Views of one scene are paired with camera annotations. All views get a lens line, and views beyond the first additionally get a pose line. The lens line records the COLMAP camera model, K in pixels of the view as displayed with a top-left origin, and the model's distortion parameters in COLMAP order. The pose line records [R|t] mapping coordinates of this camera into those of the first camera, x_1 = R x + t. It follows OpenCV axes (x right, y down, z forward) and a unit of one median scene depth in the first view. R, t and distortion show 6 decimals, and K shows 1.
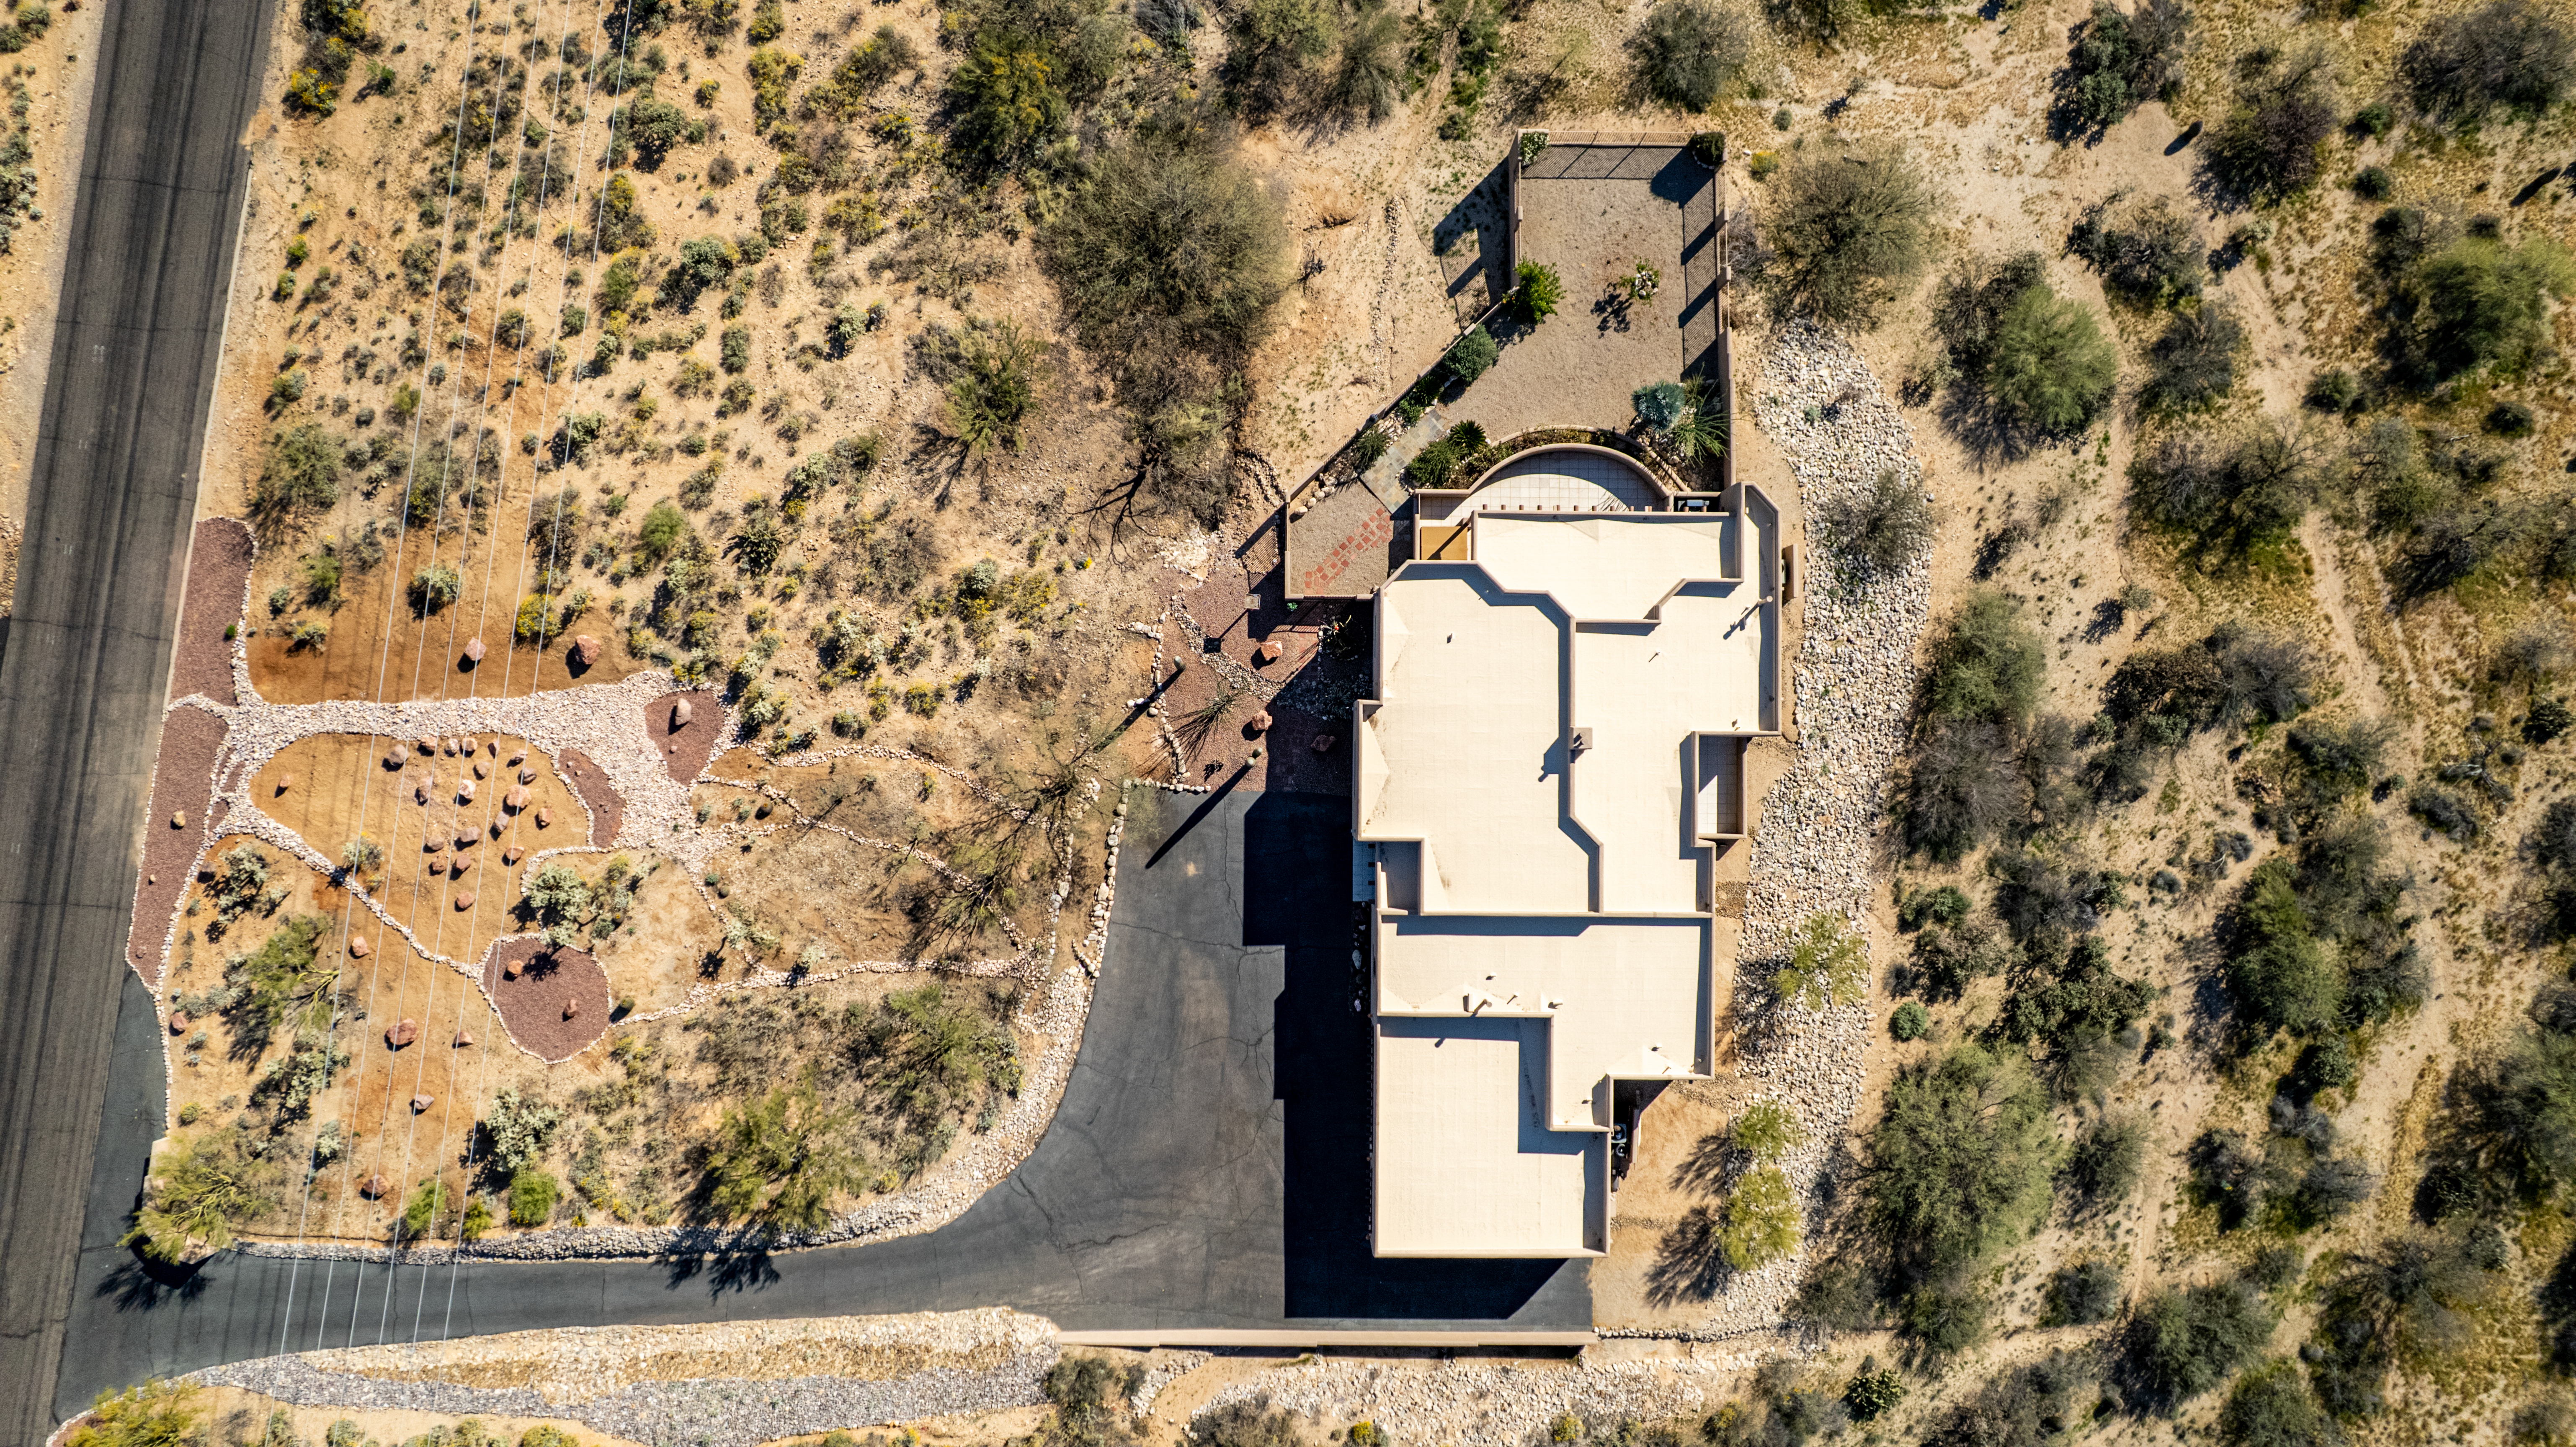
lens RADIAL K [[1643.8, 0, 1293.9], [0, 1643.8, 718.6], [0, 0, 1]] dist [-0.076308, 0.052813]
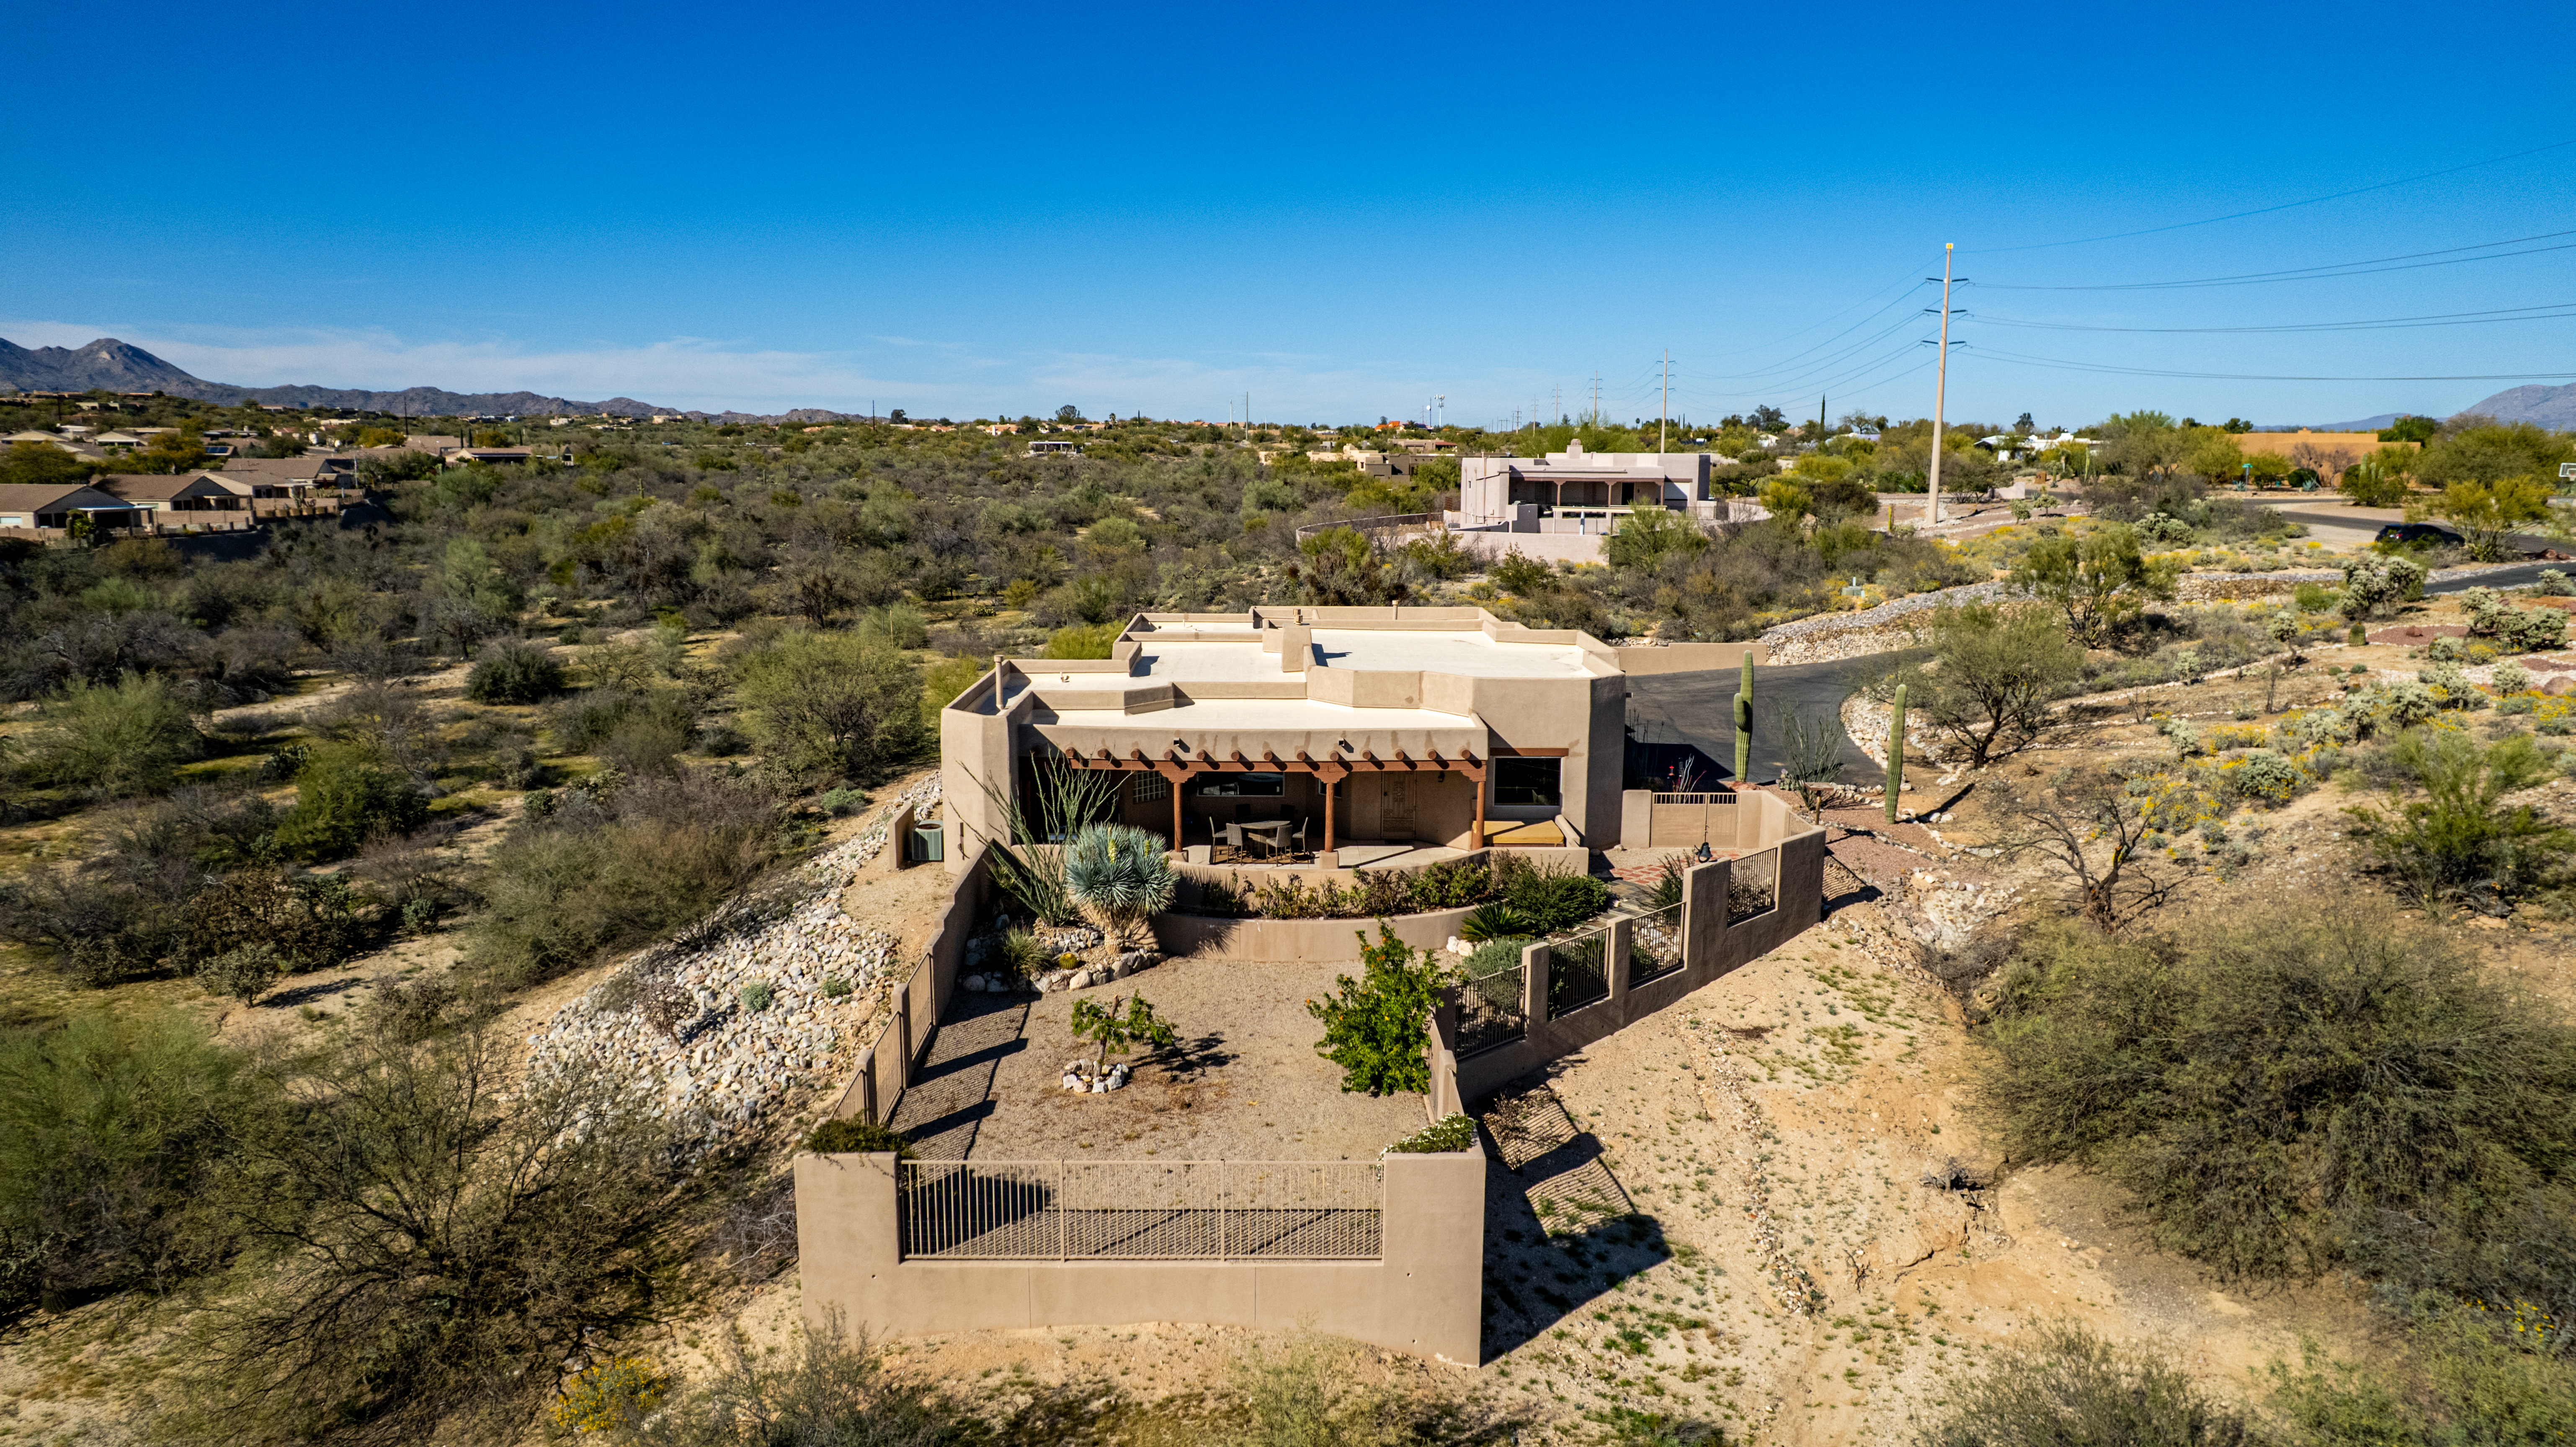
lens RADIAL K [[1643.8, 0, 1293.9], [0, 1643.8, 718.6], [0, 0, 1]] dist [-0.076308, 0.052813]
pose [[-0.999675, -0.009664, -0.023581, 0.179748], [-0.021895, -0.147795, 0.988776, -0.645545], [-0.013040, 0.988971, 0.147535, 0.863609]]
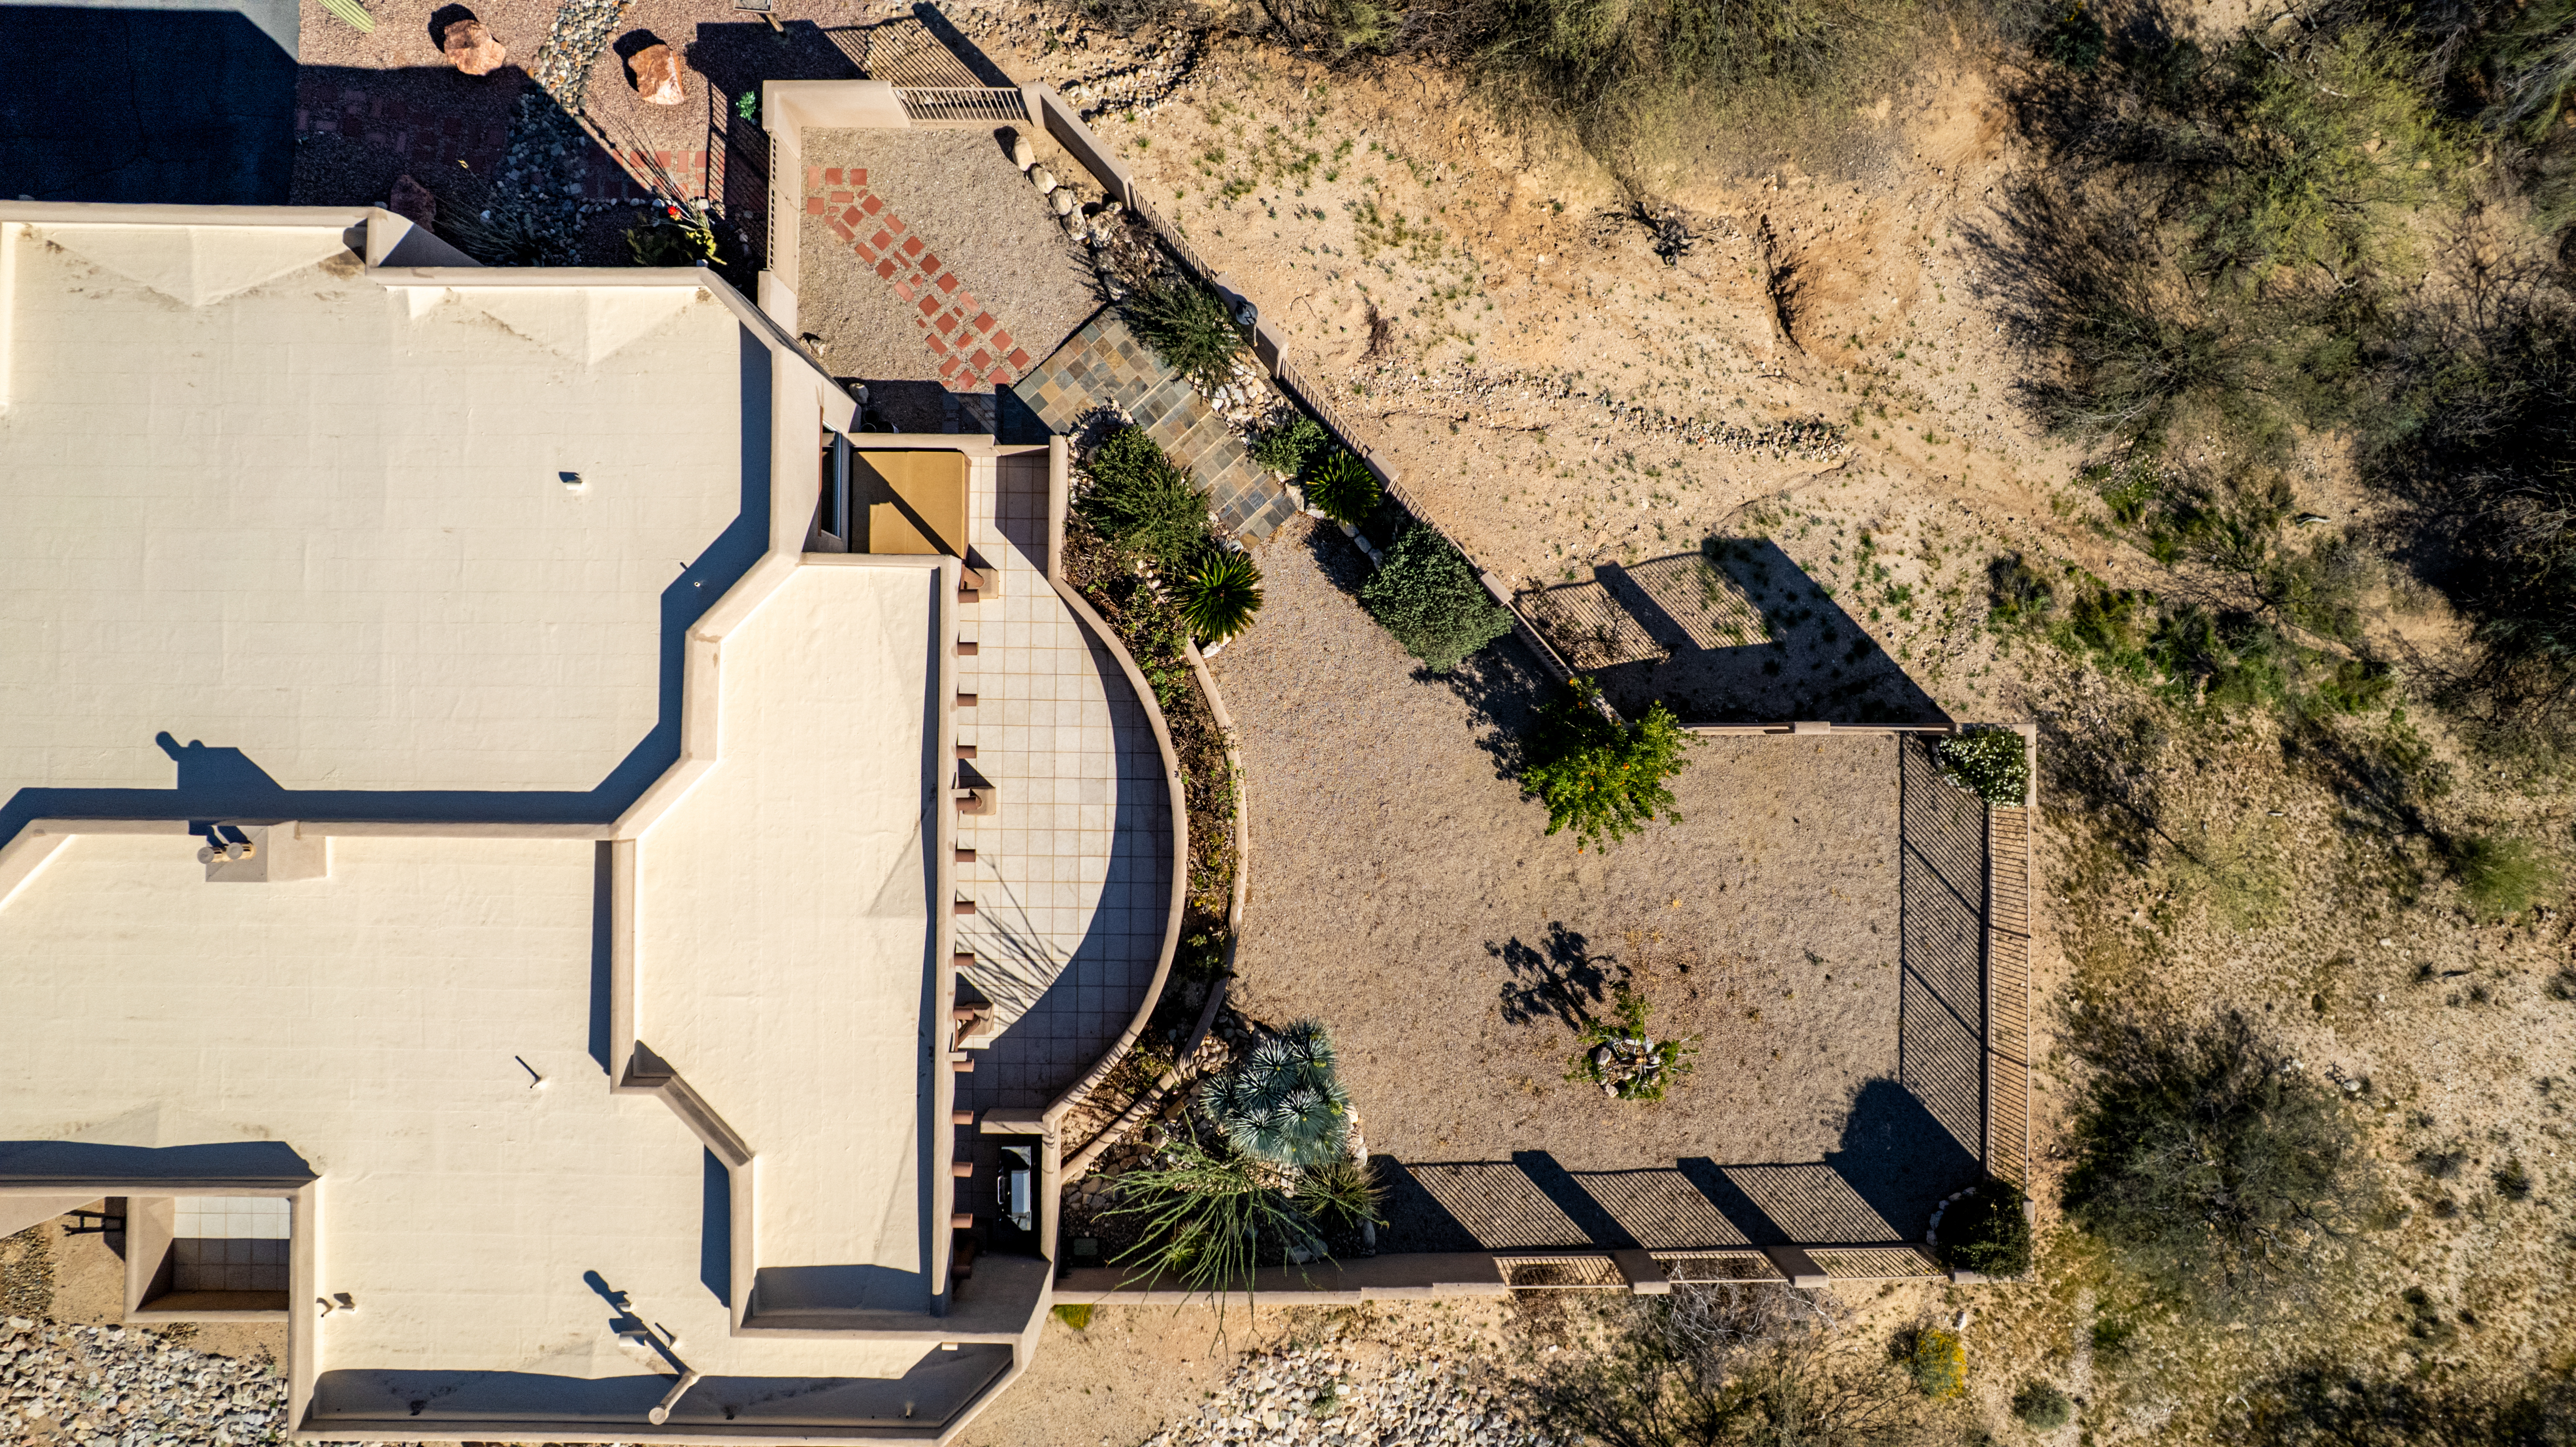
lens RADIAL K [[1643.8, 0, 1293.9], [0, 1643.8, 718.6], [0, 0, 1]] dist [-0.076308, 0.052813]
pose [[-0.002919, 0.999858, -0.016619, 0.141470], [-0.999995, -0.002901, 0.001092, -0.189541], [0.001043, 0.016622, 0.999861, 0.618195]]
